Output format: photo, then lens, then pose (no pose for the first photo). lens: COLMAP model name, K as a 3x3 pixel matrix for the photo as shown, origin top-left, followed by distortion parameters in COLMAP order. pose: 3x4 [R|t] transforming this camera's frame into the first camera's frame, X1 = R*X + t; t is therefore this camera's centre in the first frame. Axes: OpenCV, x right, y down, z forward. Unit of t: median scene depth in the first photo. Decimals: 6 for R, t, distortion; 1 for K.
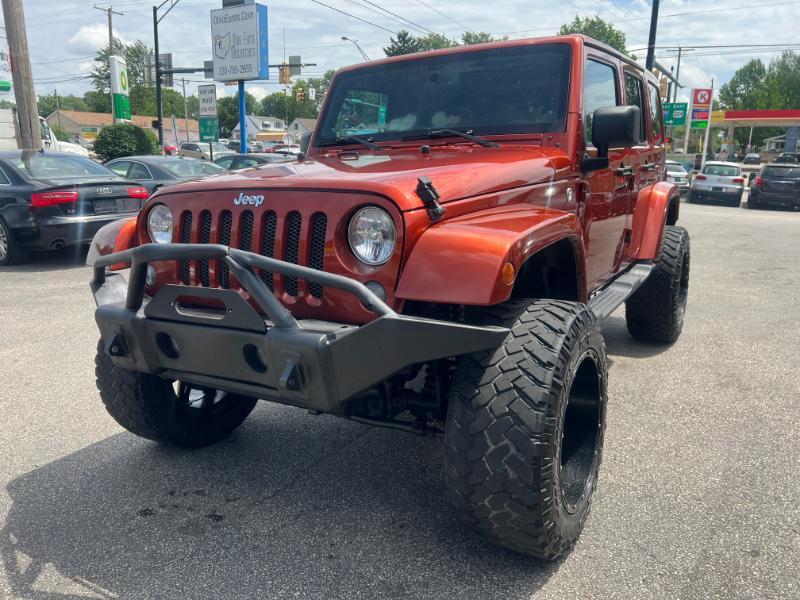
lens RADIAL K [[604.5, 0, 400.4], [0, 604.5, 302.6], [0, 0, 1]] dist [0.055446, -0.067381]
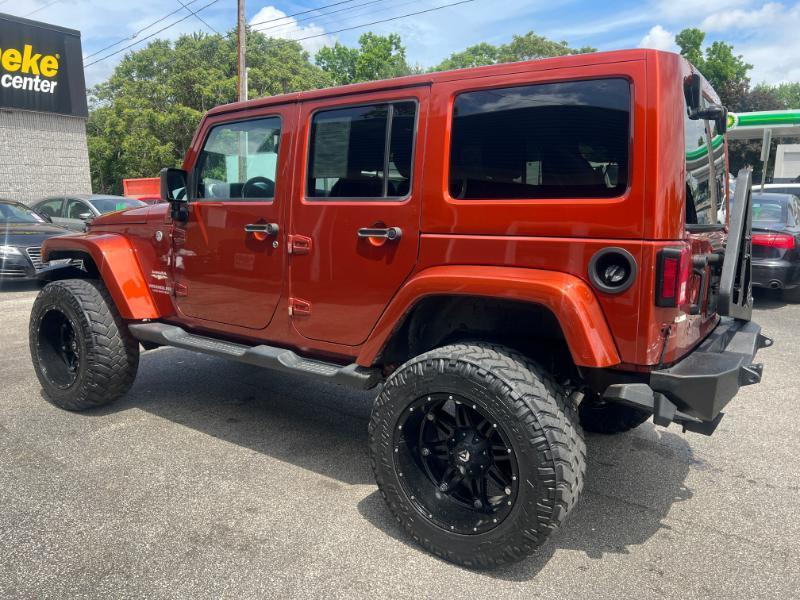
lens RADIAL K [[604.5, 0, 400.4], [0, 604.5, 302.6], [0, 0, 1]] dist [0.055446, -0.067381]
pose [[-0.069218, 0.179252, -0.981365, 1.546555], [-0.235423, 0.953005, 0.190677, -0.404653], [0.969425, 0.244234, -0.023765, 1.525116]]
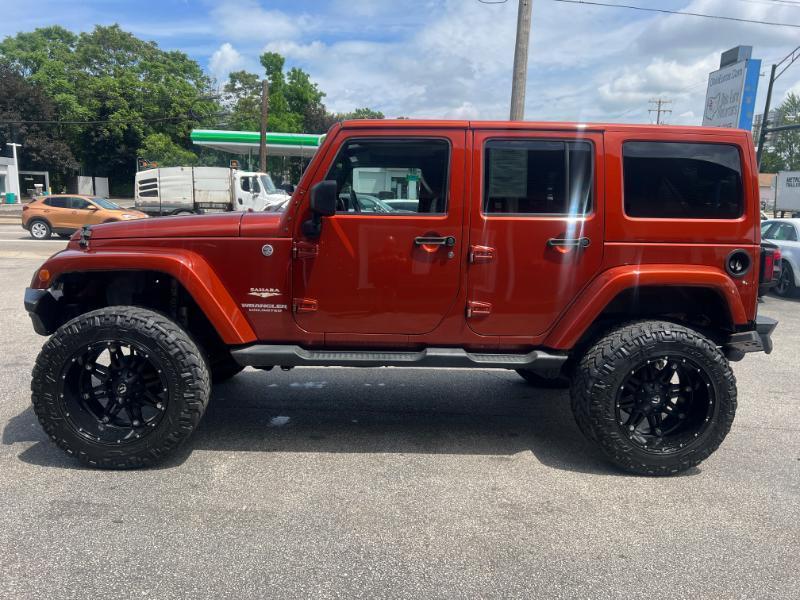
lens RADIAL K [[606.7, 0, 399.2], [0, 606.7, 299.9], [0, 0, 1]] dist [0.049907, -0.055719]
pose [[0.554025, 0.145532, -0.819681, 1.420707], [-0.224007, 0.974348, 0.021586, -0.156461], [0.801796, 0.171655, 0.572414, 0.485537]]
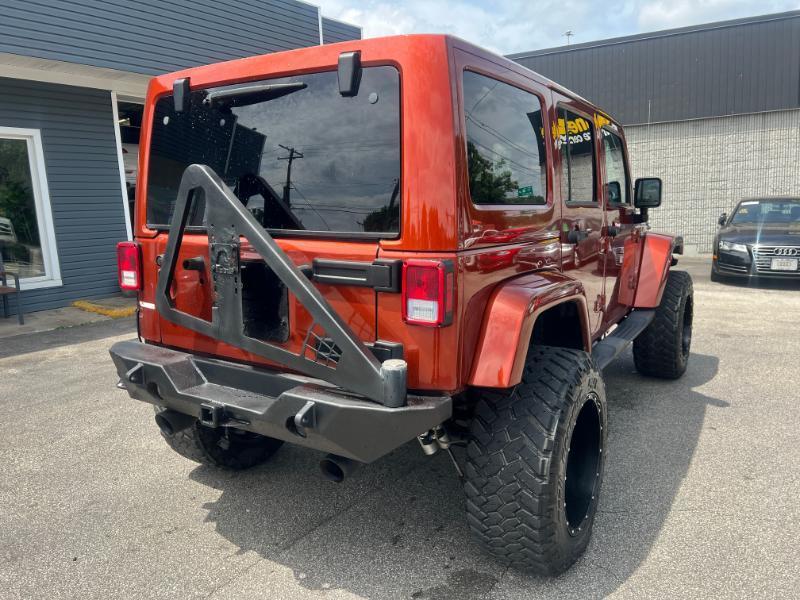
lens RADIAL K [[602.8, 0, 392.0], [0, 602.8, 301.0], [0, 0, 1]] dist [0.036830, -0.059462]
pose [[-0.998068, 0.034888, 0.051405, 0.323445], [0.051573, 0.926625, 0.372433, -0.648841], [-0.034640, 0.374365, -0.926634, 2.703368]]
